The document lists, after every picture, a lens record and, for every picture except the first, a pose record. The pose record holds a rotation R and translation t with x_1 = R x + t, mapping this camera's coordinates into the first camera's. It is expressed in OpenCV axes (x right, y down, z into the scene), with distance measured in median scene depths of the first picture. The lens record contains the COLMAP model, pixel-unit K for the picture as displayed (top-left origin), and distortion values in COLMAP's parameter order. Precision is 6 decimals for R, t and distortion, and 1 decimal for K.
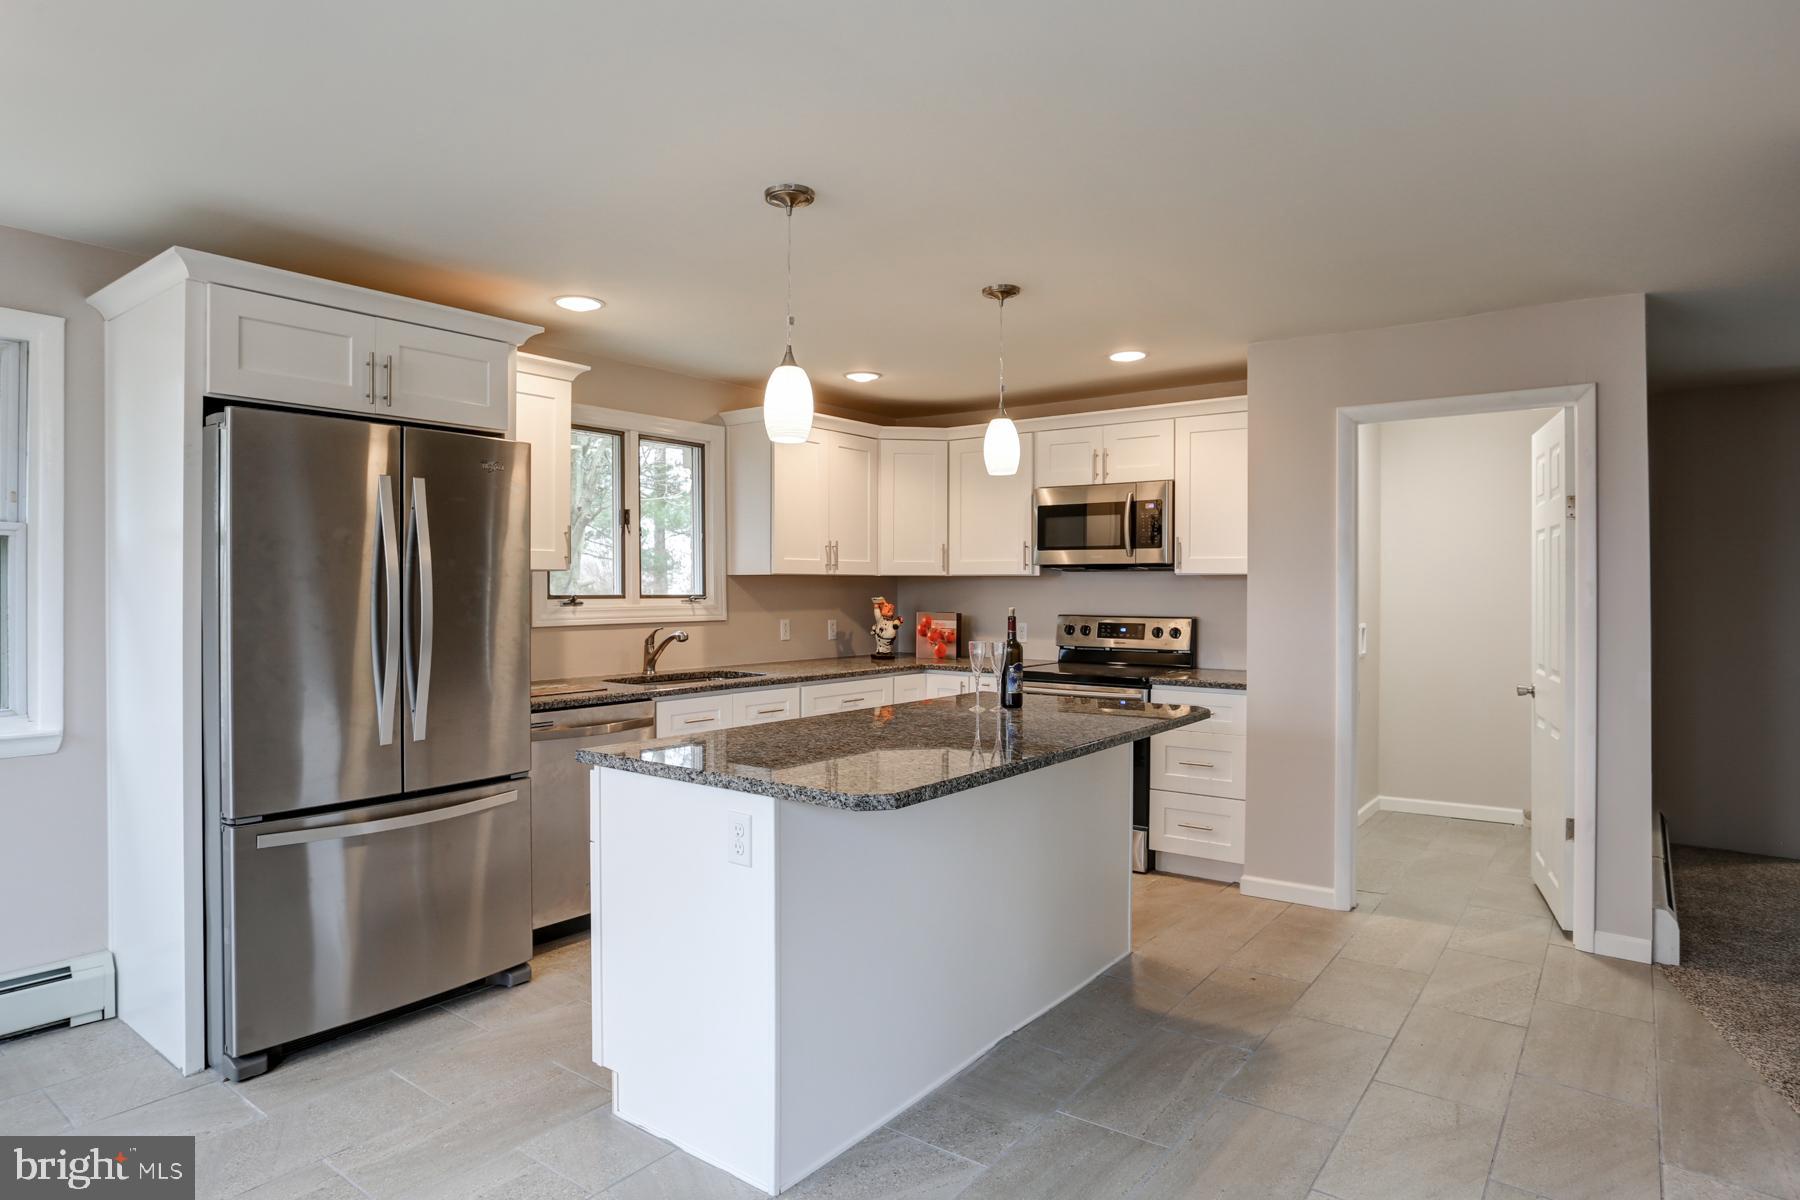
lens RADIAL K [[1036.8, 0, 889.6], [0, 1036.8, 585.5], [0, 0, 1]] dist [-0.064969, 0.031266]
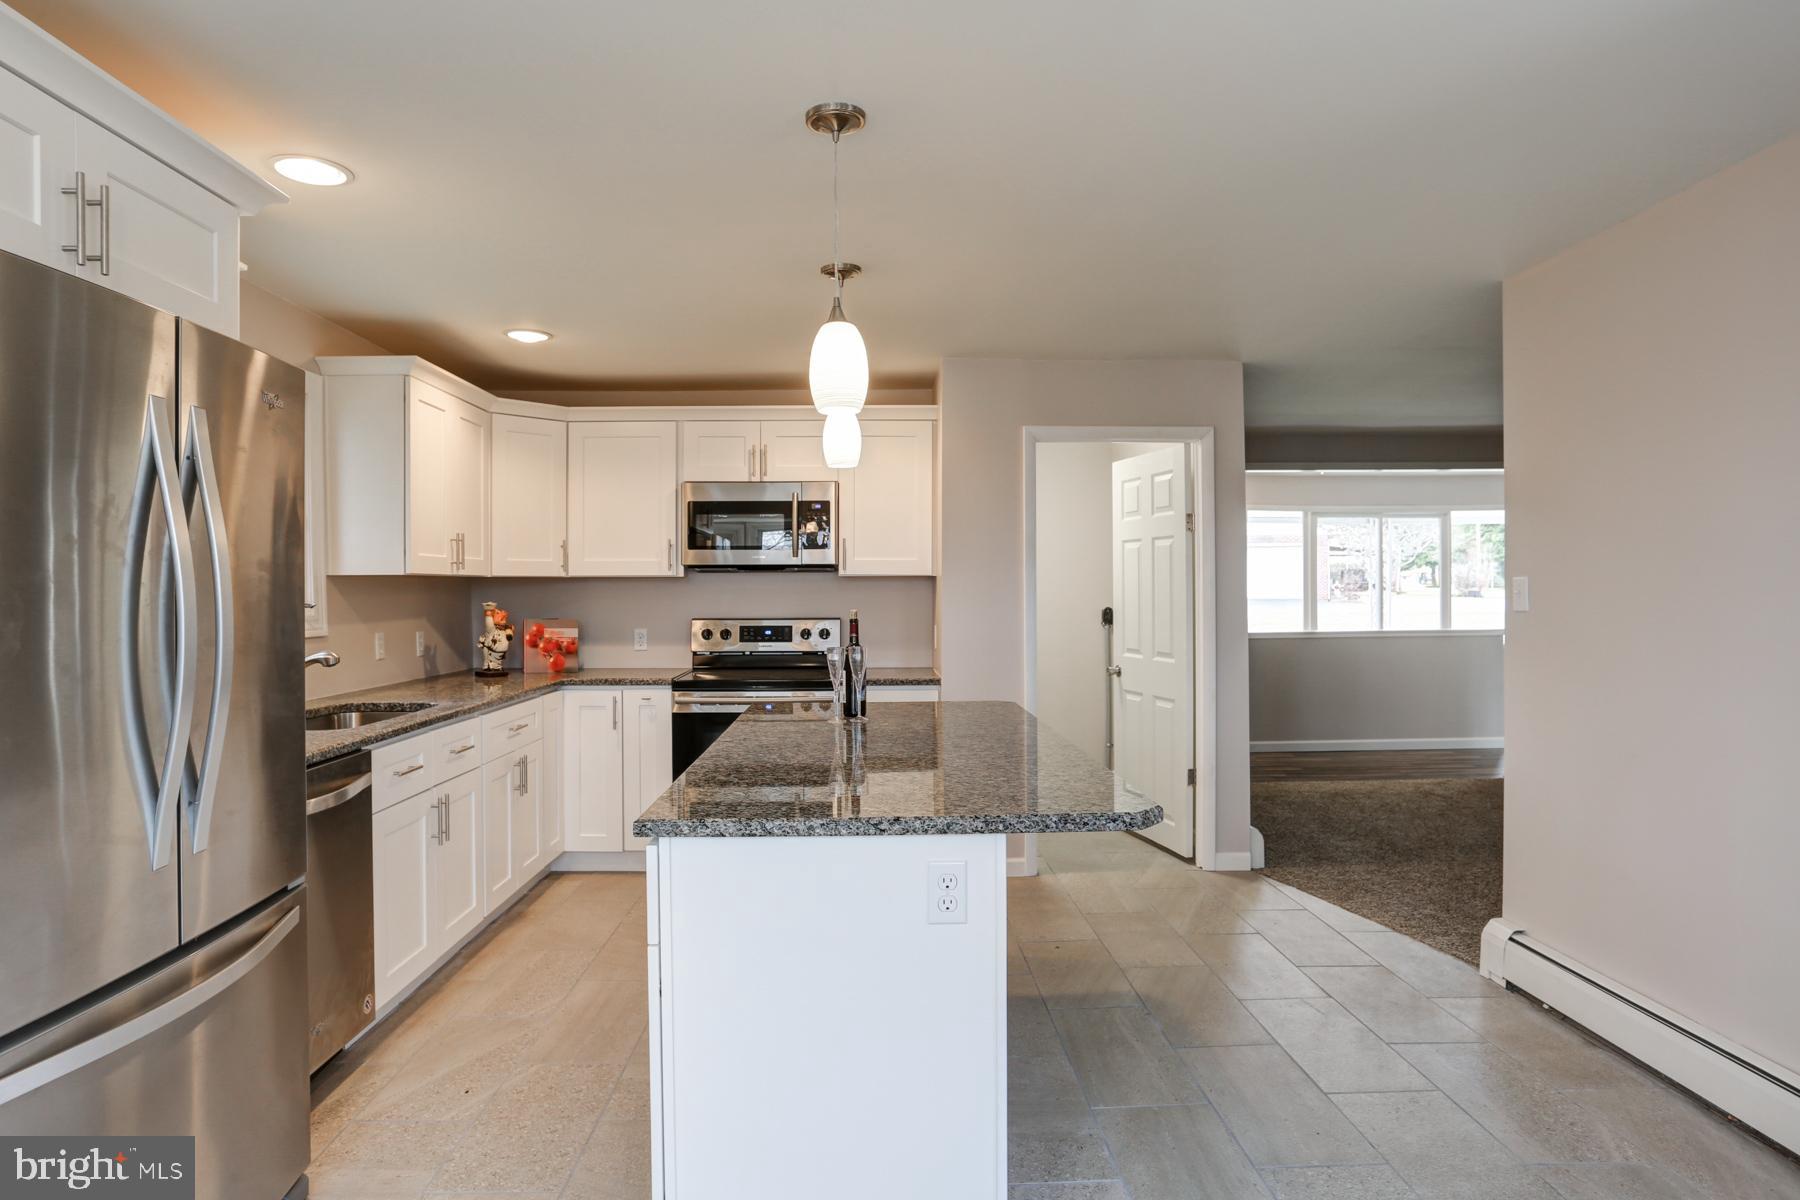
lens RADIAL K [[1036.8, 0, 897.4], [0, 1036.8, 587.3], [0, 0, 1]] dist [-0.064969, 0.031266]
pose [[0.767971, -0.004052, 0.640472, -0.310983], [0.005342, 0.999986, -0.000079, 0.000990], [-0.640463, 0.003482, 0.767981, 0.174708]]
